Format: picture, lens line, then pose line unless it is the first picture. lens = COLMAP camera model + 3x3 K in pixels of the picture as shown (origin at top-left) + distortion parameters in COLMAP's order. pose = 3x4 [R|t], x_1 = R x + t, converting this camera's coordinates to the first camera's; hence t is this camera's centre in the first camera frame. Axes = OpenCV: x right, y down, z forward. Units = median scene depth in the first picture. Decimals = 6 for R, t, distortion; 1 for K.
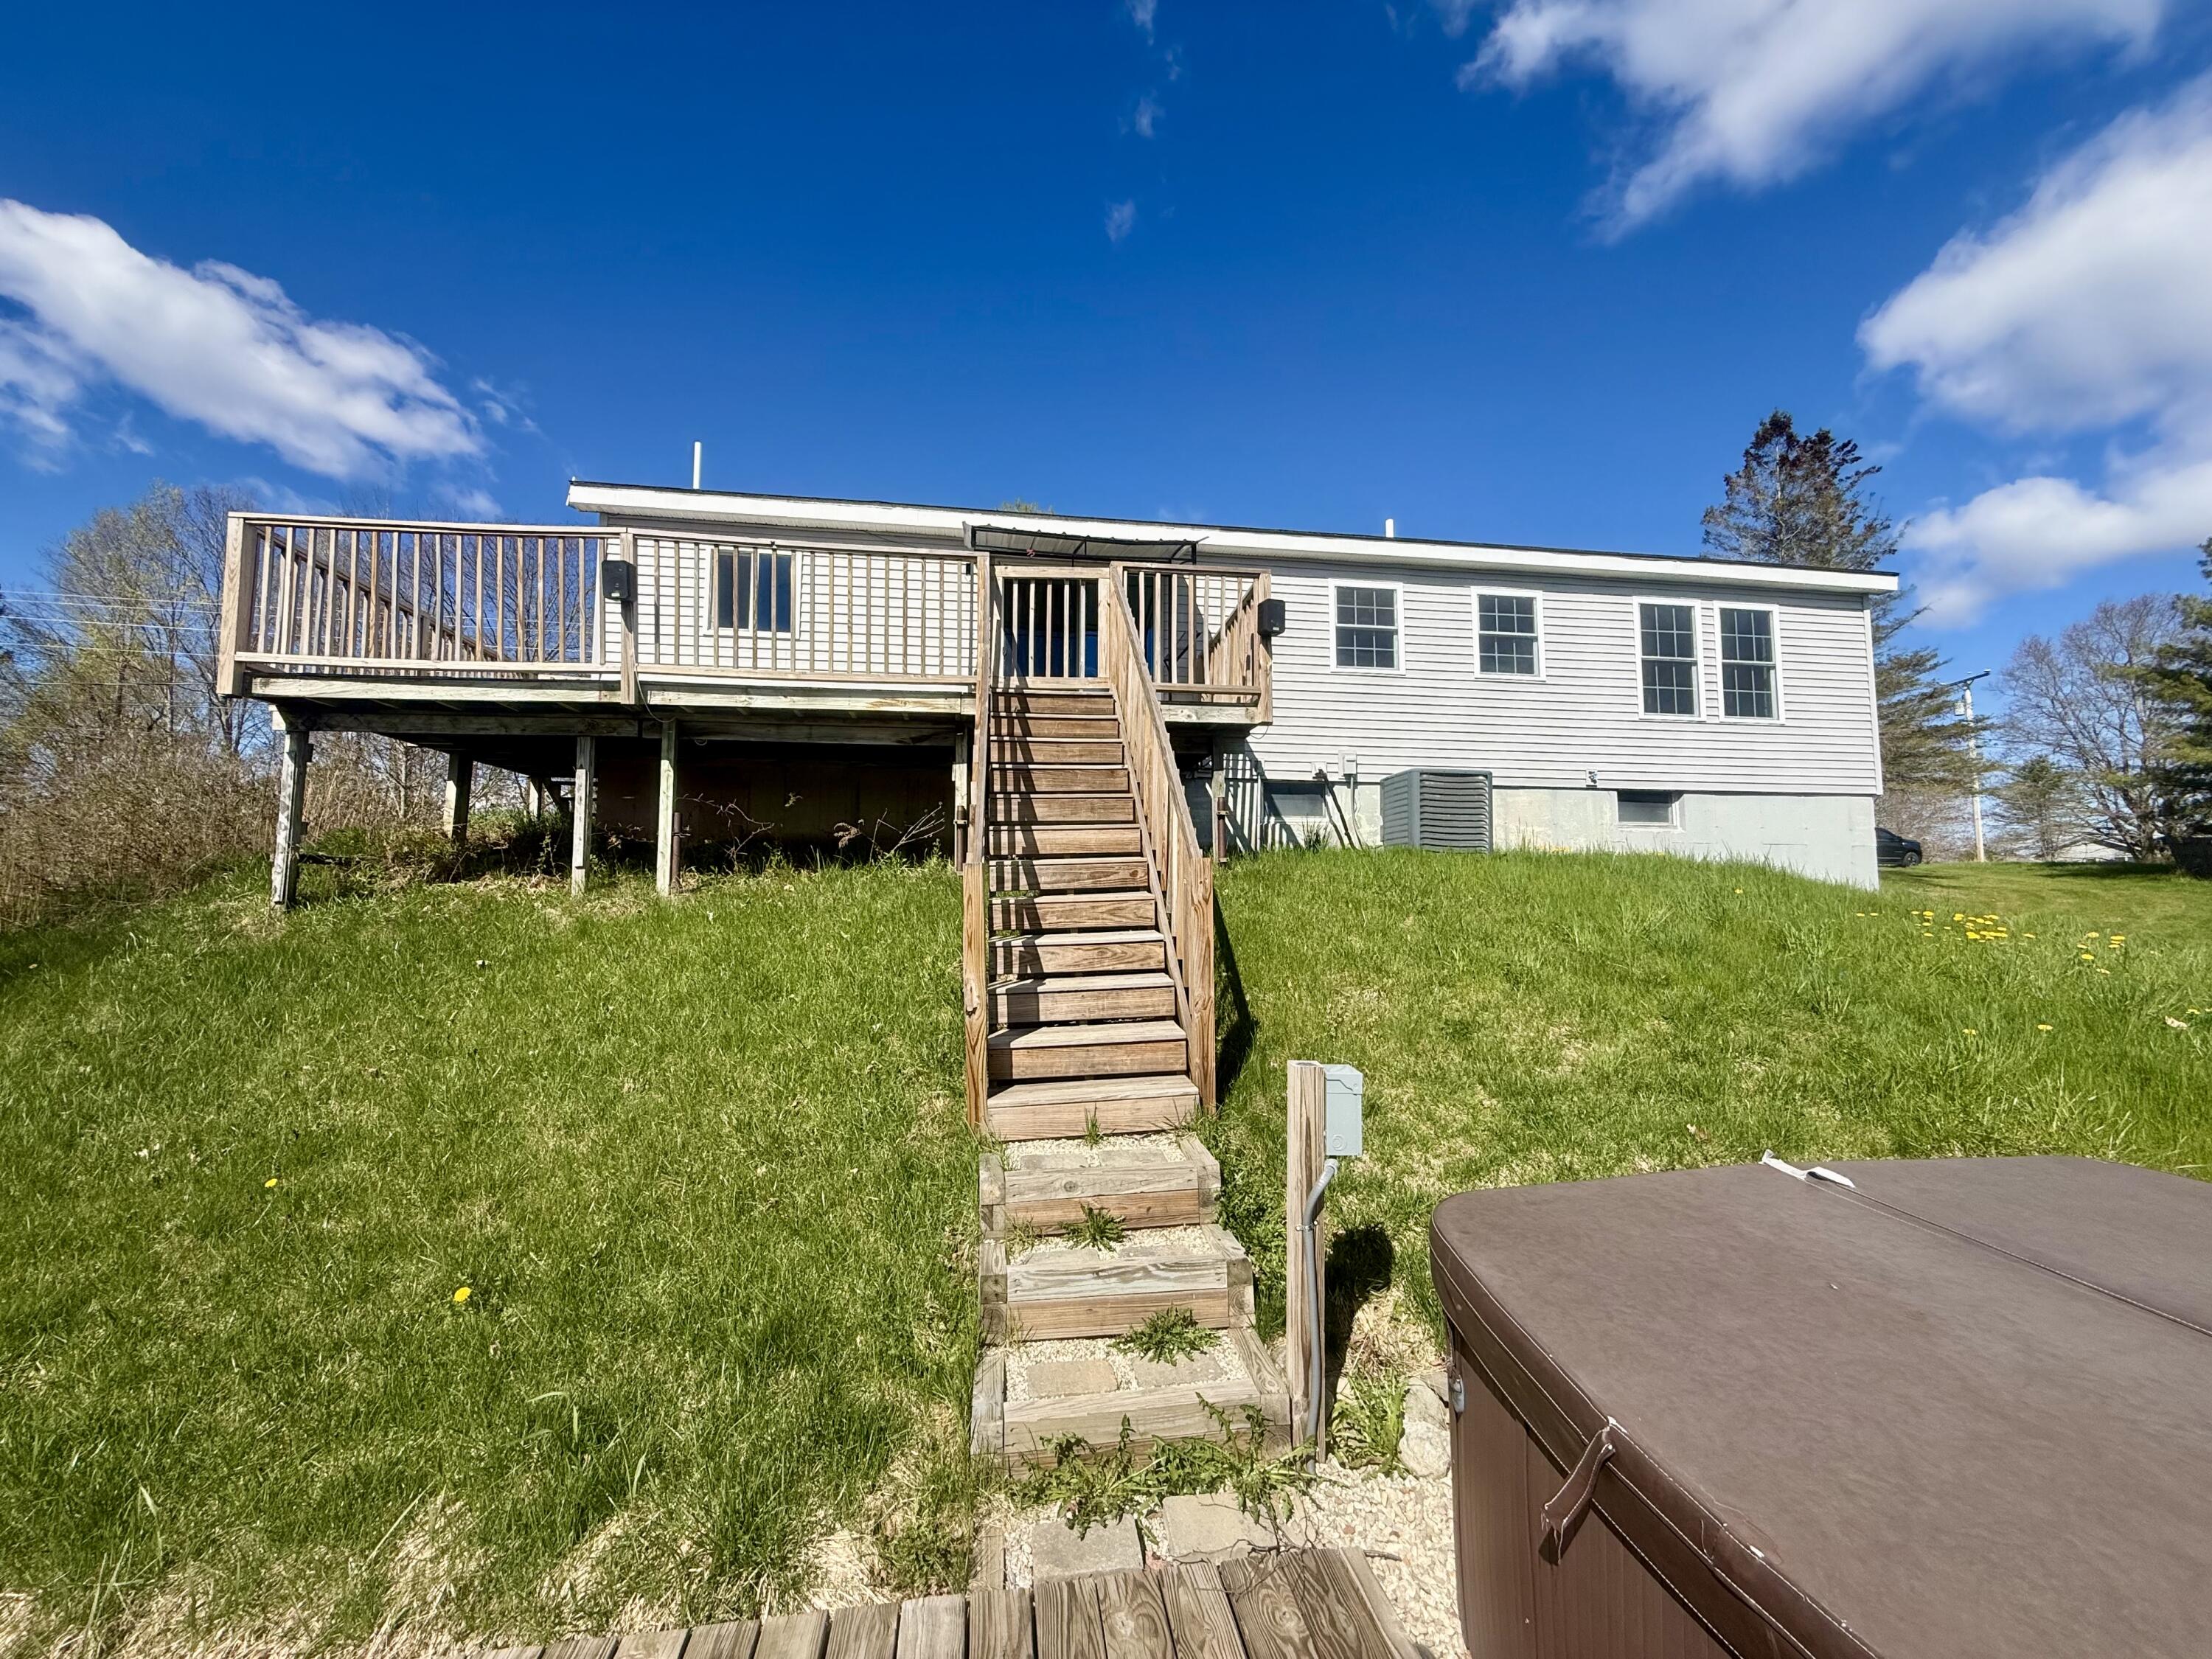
lens RADIAL K [[853.0, 0, 1115.5], [0, 853.0, 846.2], [0, 0, 1]] dist [-0.001005, 0.001045]
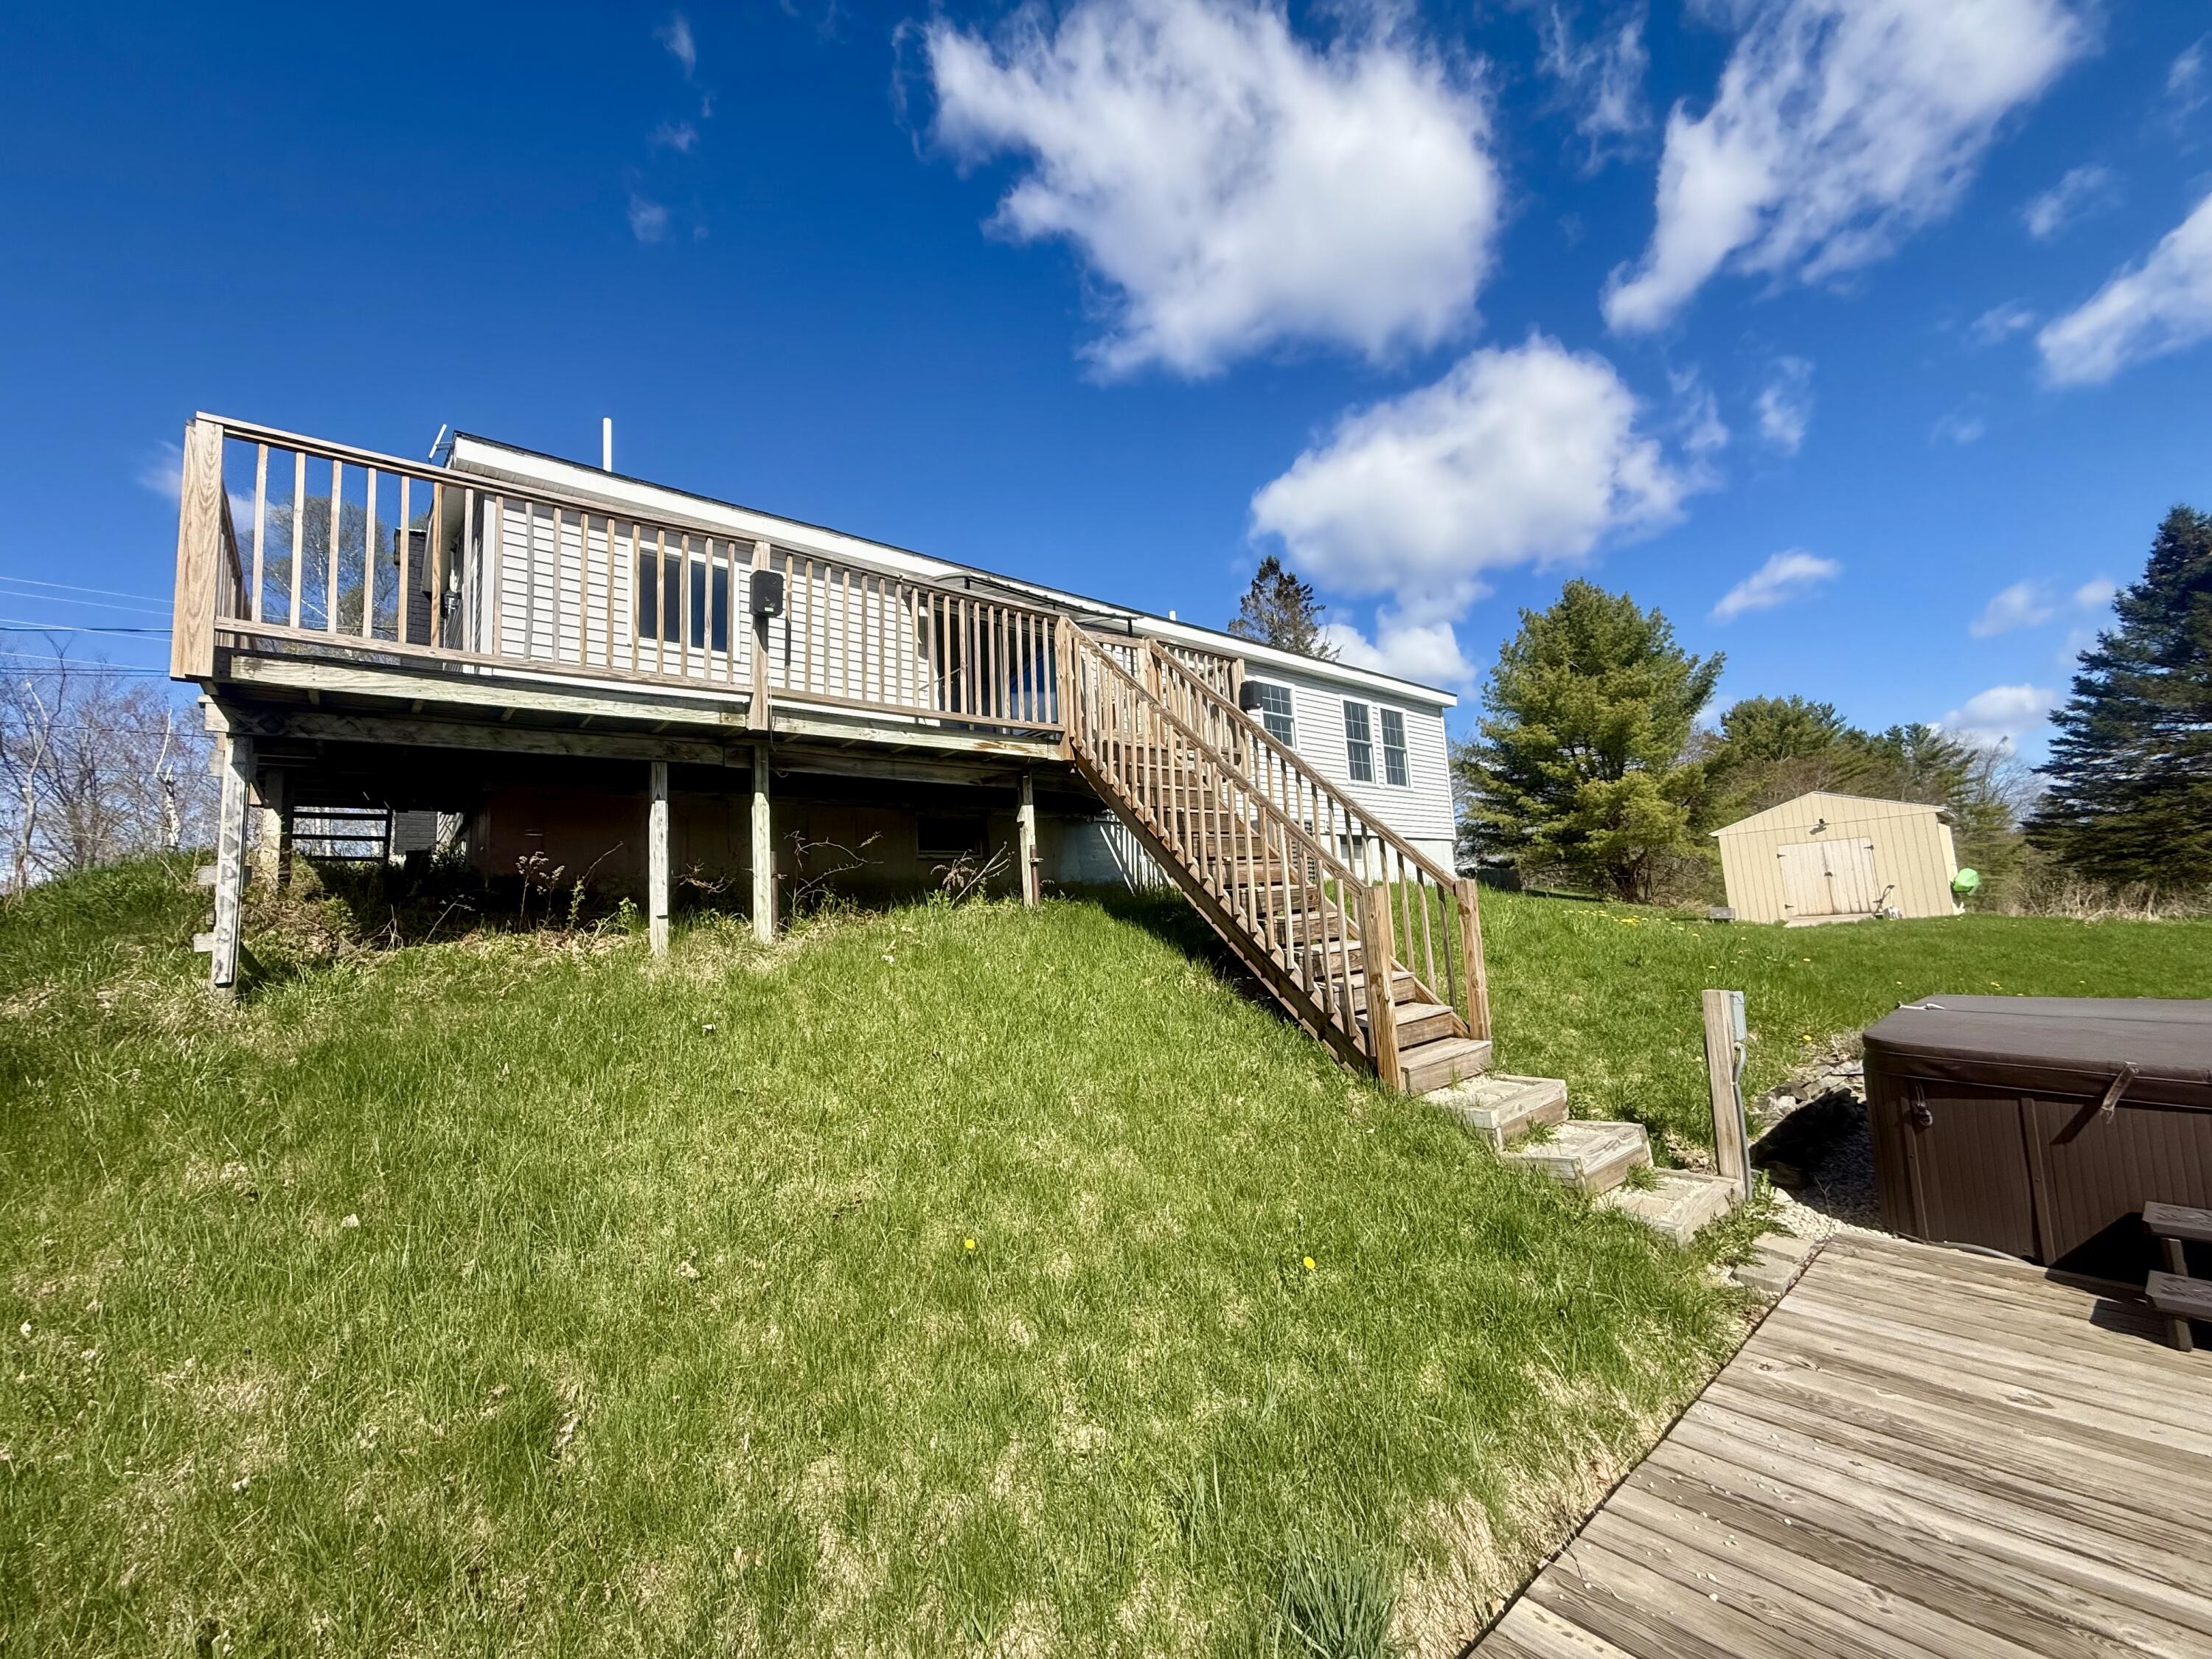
lens RADIAL K [[853.0, 0, 1140.0], [0, 853.0, 801.4], [0, 0, 1]] dist [-0.001005, 0.001045]
pose [[0.850299, 0.027436, 0.525584, -0.493116], [0.028521, 0.994771, -0.098069, 0.005017], [-0.525526, 0.098378, 0.845071, 0.031875]]
